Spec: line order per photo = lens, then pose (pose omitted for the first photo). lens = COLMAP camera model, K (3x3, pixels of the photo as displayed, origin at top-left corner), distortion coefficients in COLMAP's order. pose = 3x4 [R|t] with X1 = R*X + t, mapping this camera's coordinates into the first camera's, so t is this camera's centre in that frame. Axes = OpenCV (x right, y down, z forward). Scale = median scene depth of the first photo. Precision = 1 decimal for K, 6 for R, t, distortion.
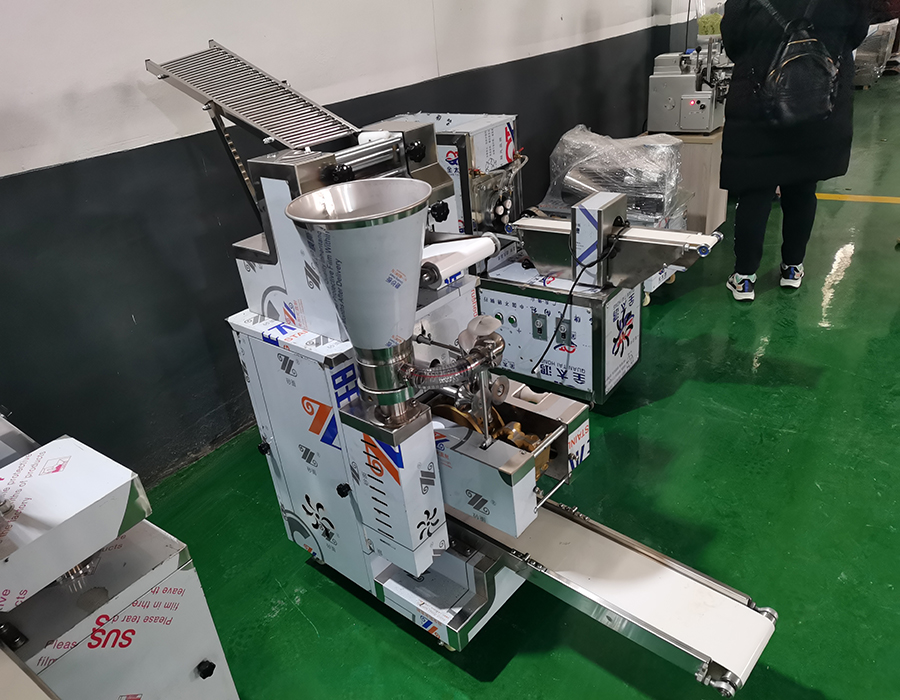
lens RADIAL K [[714.6, 0, 490.2], [0, 714.6, 355.2], [0, 0, 1]] dist [0.005942, 0.000751]
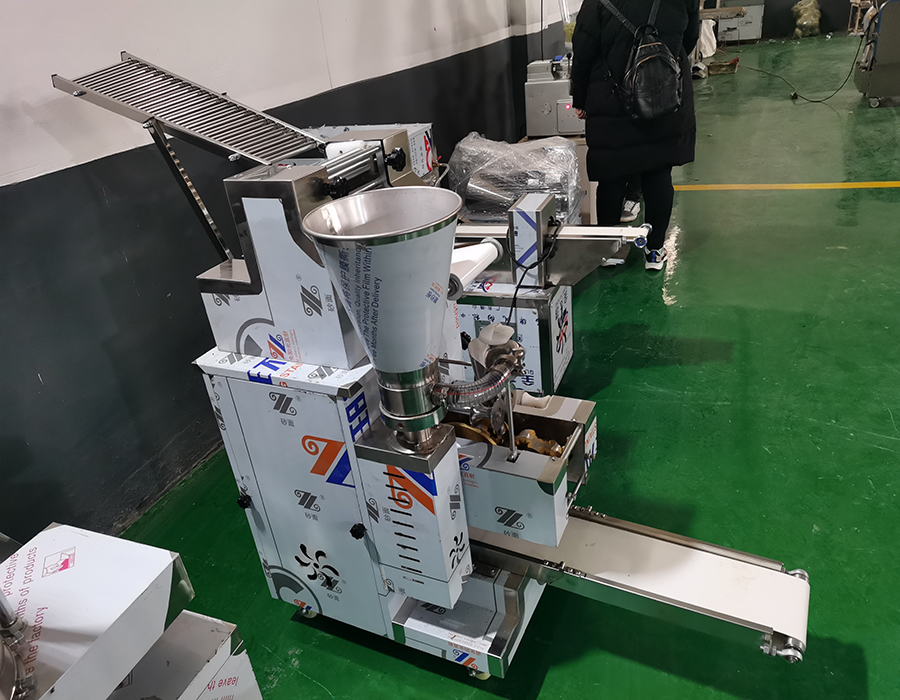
lens RADIAL K [[705.0, 0, 497.6], [0, 705.0, 346.5], [0, 0, 1]] dist [0.005370, -0.000008]
pose [[0.966281, -0.120114, 0.227758, -0.205450], [0.125959, 0.991972, -0.011250, -0.012824], [-0.224579, 0.039559, 0.973653, 0.069536]]
